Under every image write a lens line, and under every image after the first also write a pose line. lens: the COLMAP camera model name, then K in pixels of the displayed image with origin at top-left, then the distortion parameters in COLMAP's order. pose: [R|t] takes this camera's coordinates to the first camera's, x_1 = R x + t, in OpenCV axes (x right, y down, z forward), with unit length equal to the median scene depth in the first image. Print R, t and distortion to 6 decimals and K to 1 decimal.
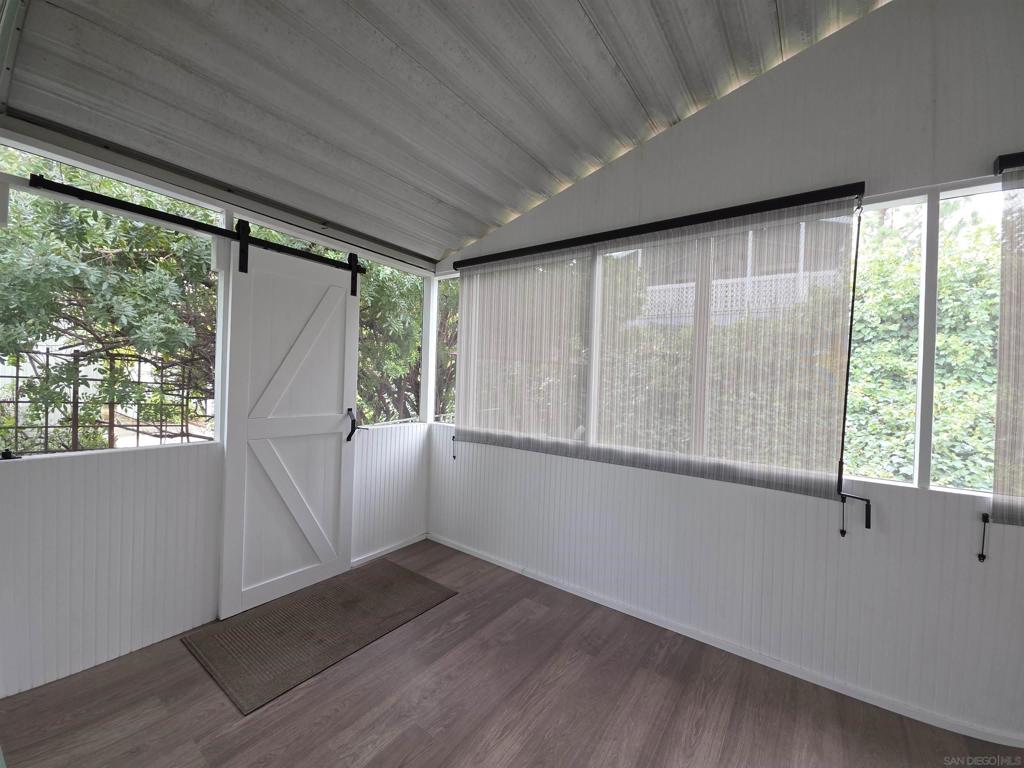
lens RADIAL K [[408.1, 0, 509.1], [0, 408.1, 381.6], [0, 0, 1]] dist [0.018520, -0.010811]
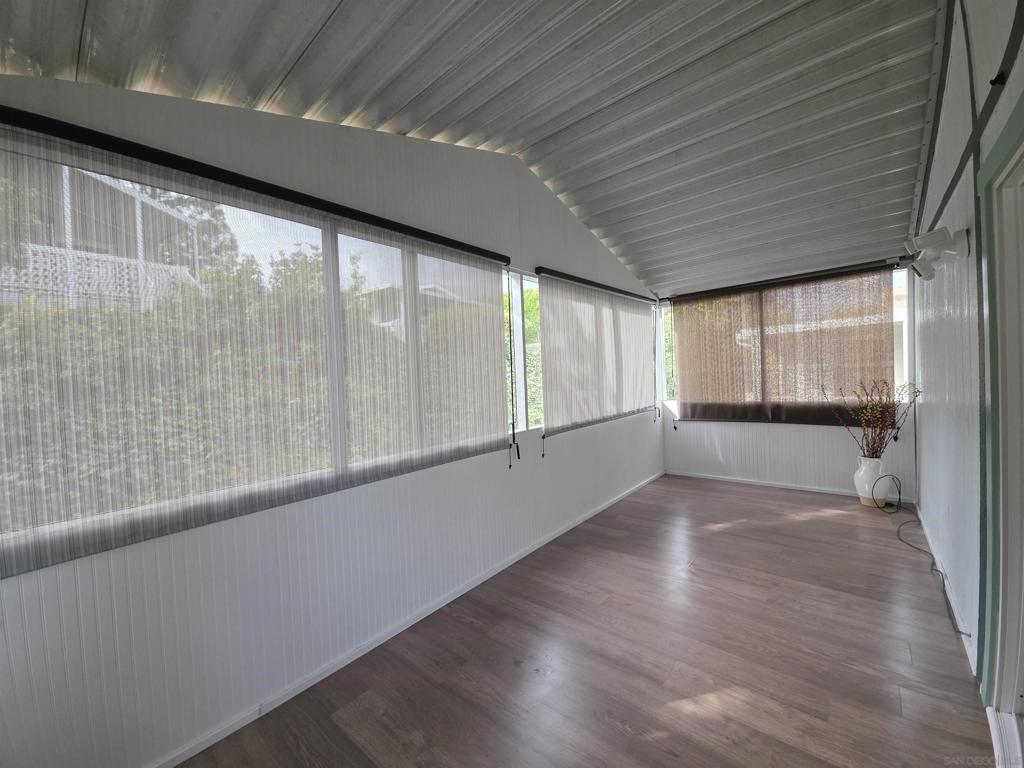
lens RADIAL K [[408.1, 0, 509.1], [0, 408.1, 381.6], [0, 0, 1]] dist [0.018520, -0.010811]
pose [[0.067109, -0.054846, 0.996237, -0.725259], [0.048858, 0.997471, 0.051622, -0.054265], [-0.996549, 0.045210, 0.069619, 0.780115]]
